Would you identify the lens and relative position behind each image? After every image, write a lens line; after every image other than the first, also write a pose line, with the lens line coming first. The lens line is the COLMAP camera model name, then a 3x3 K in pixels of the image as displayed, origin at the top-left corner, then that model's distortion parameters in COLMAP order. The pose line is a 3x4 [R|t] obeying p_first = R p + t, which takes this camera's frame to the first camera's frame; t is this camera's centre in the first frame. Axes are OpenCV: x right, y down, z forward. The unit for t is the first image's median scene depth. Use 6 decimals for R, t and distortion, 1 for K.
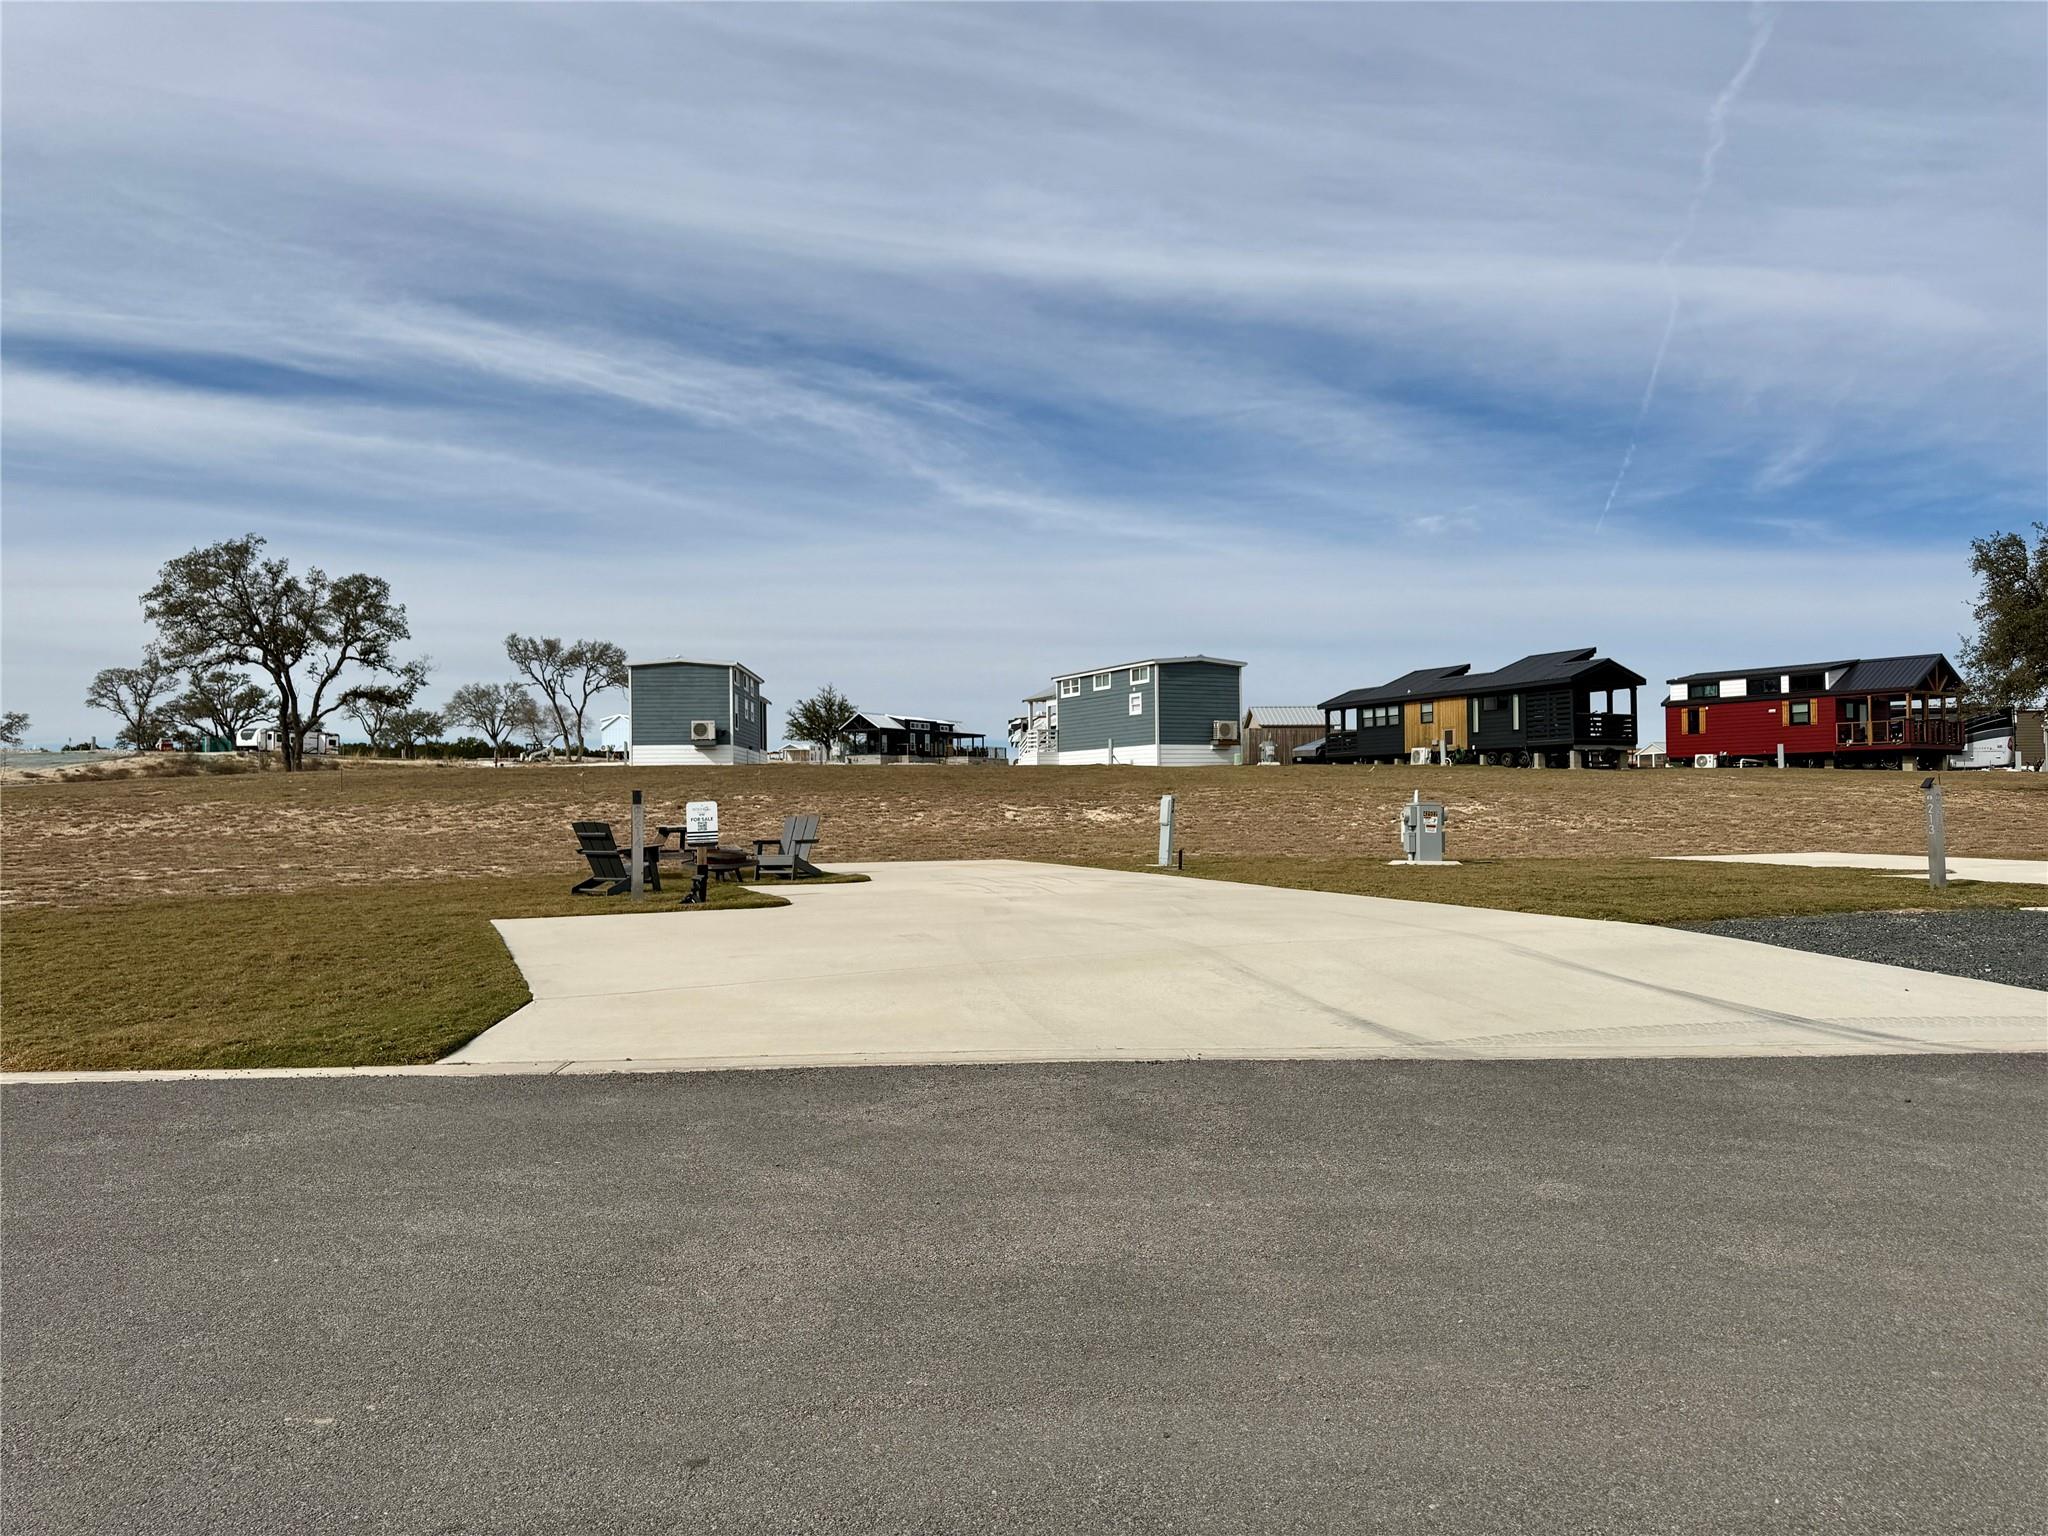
lens RADIAL K [[1438.4, 0, 992.5], [0, 1438.4, 821.5], [0, 0, 1]] dist [0.028459, -0.043632]
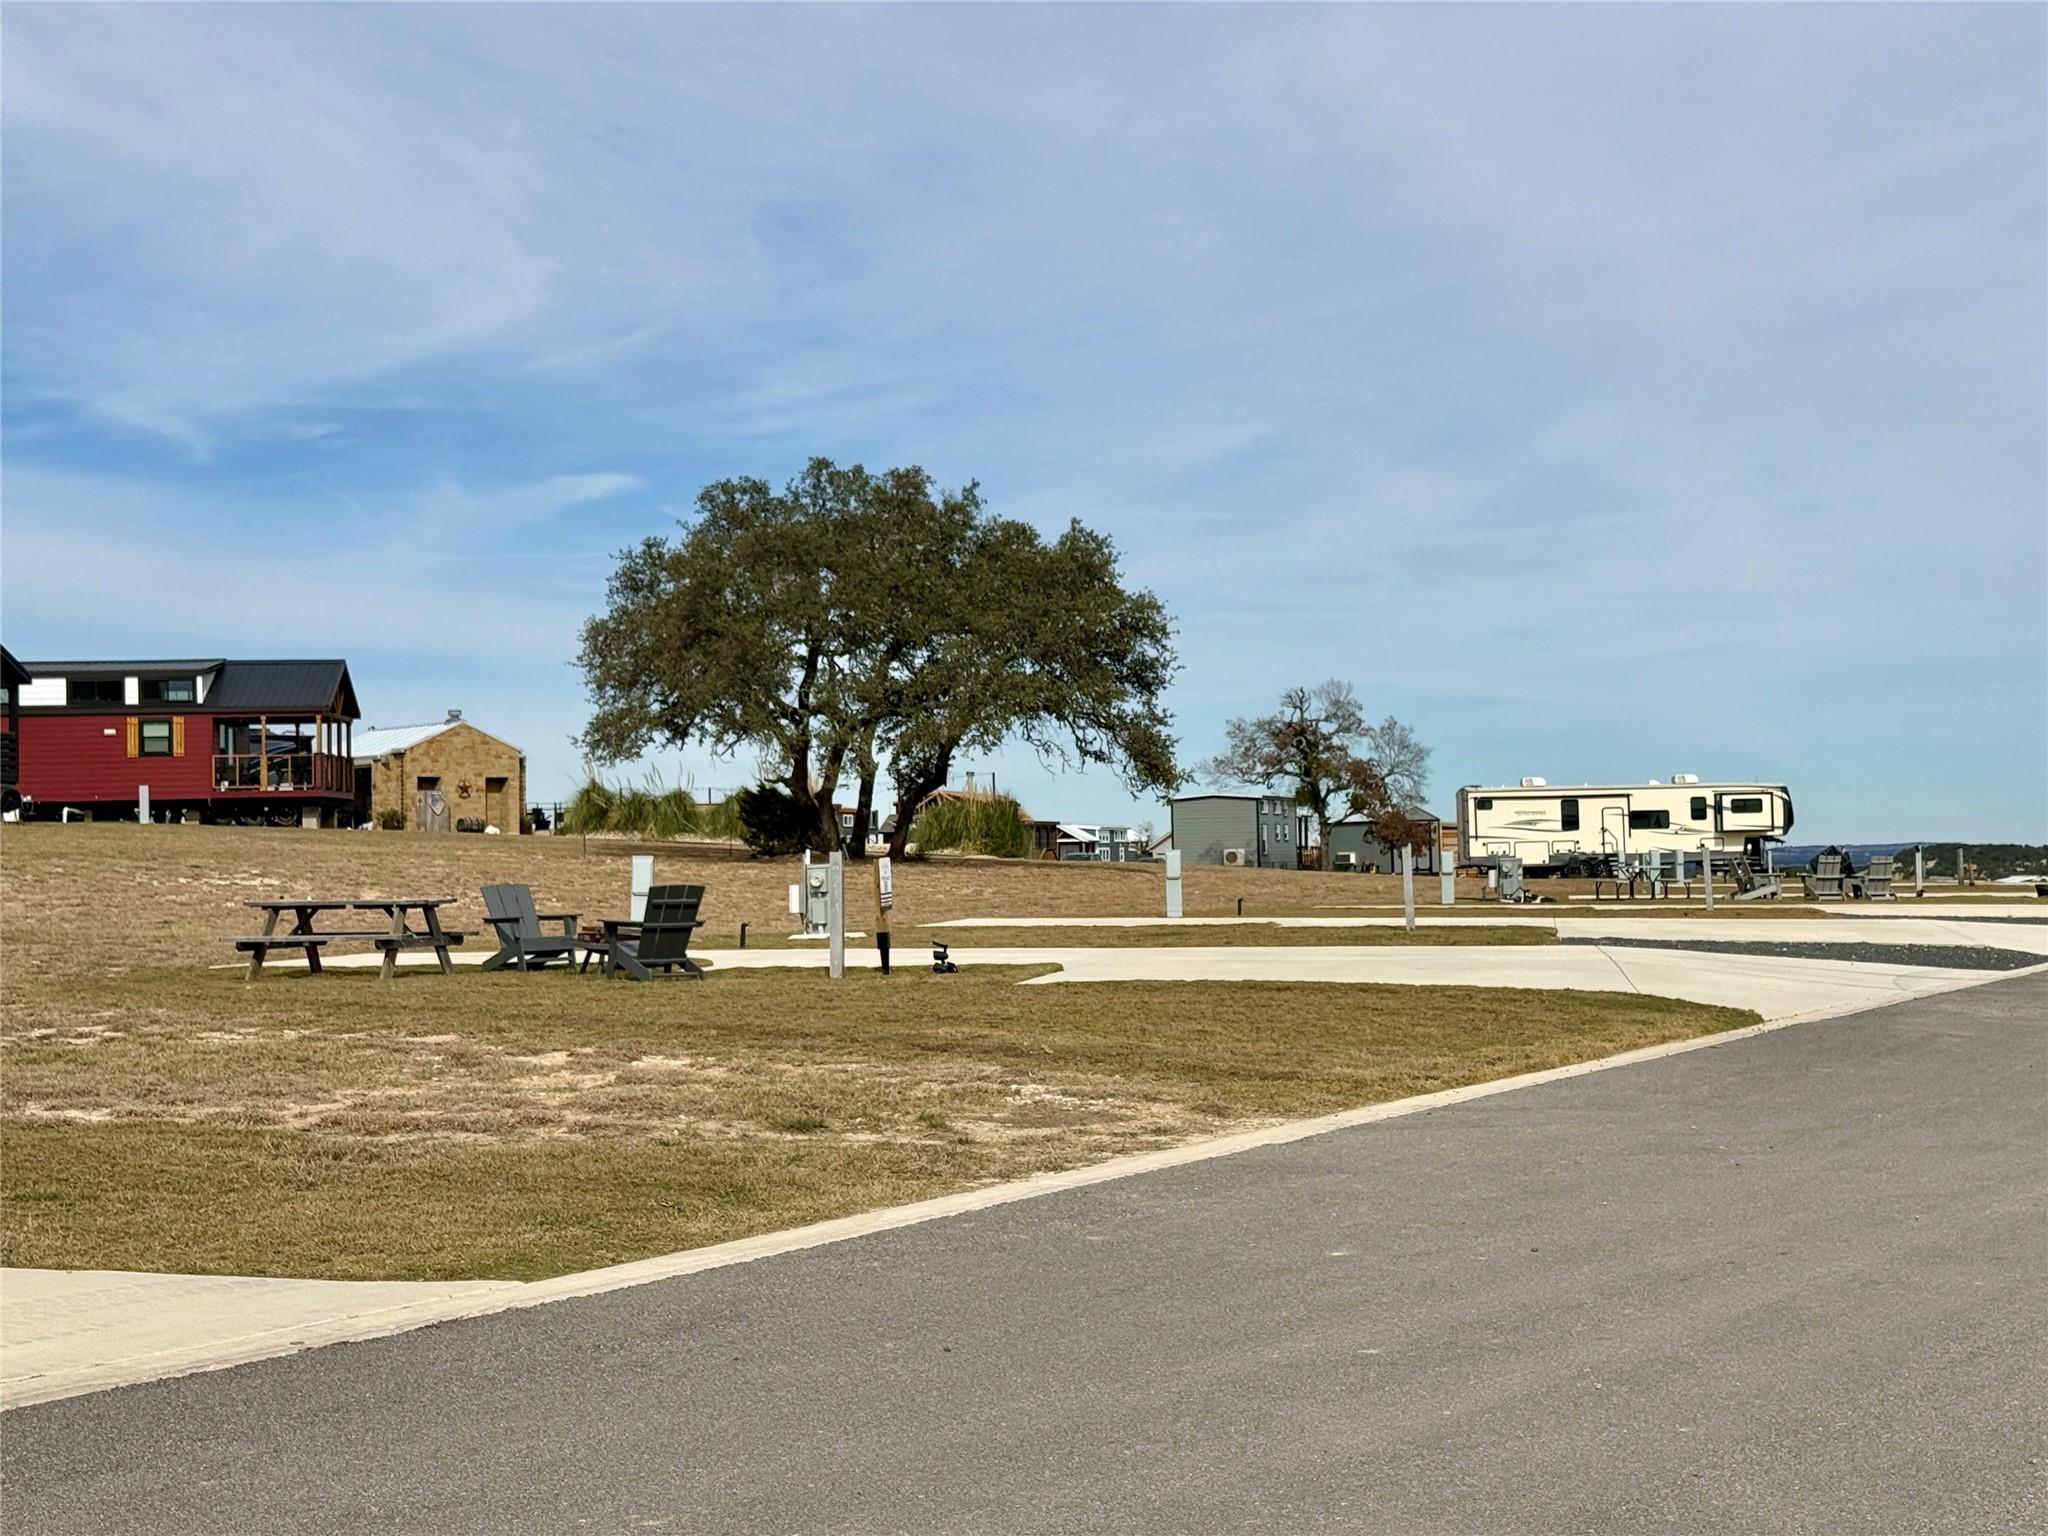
lens RADIAL K [[2978.4, 0, 1016.4], [0, 2978.4, 703.4], [0, 0, 1]] dist [0.138625, 0.000000]
pose [[0.480648, 0.044961, 0.875760, -0.427260], [0.021165, 0.997799, -0.062842, 0.001843], [-0.876658, 0.048741, 0.478638, 0.024537]]
